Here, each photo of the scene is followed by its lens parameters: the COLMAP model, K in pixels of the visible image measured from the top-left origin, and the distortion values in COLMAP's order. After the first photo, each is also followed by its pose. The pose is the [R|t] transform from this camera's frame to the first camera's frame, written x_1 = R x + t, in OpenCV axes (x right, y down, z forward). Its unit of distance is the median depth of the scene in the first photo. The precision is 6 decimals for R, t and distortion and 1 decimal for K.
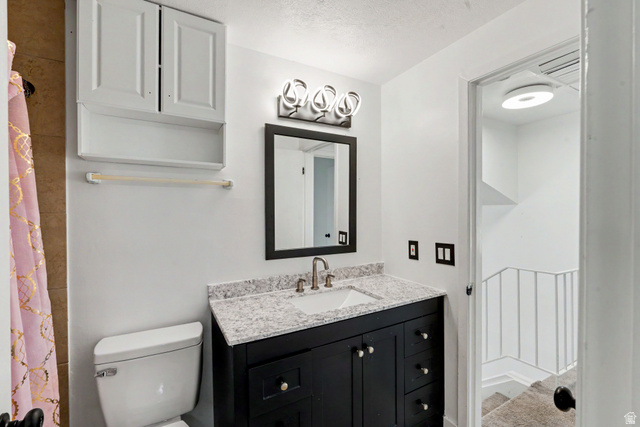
lens RADIAL K [[281.9, 0, 316.5], [0, 281.9, 211.4], [0, 0, 1]] dist [0.002010, 0.000449]
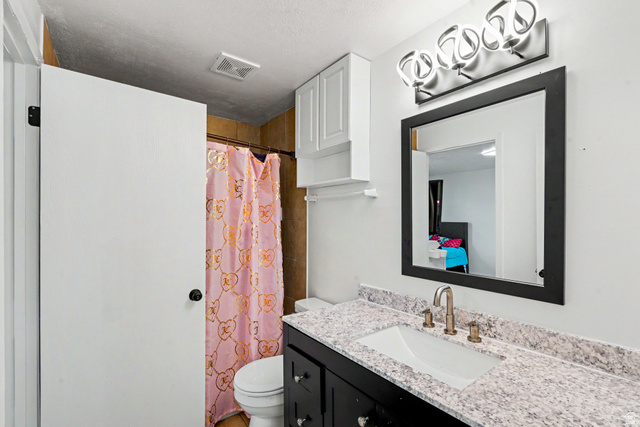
lens RADIAL K [[281.9, 0, 316.5], [0, 281.9, 211.4], [0, 0, 1]] dist [0.002010, 0.000449]
pose [[0.140643, -0.021058, -0.989836, 0.685334], [0.001932, 0.999778, -0.020995, -0.006110], [0.990059, 0.001040, 0.140652, 0.634613]]
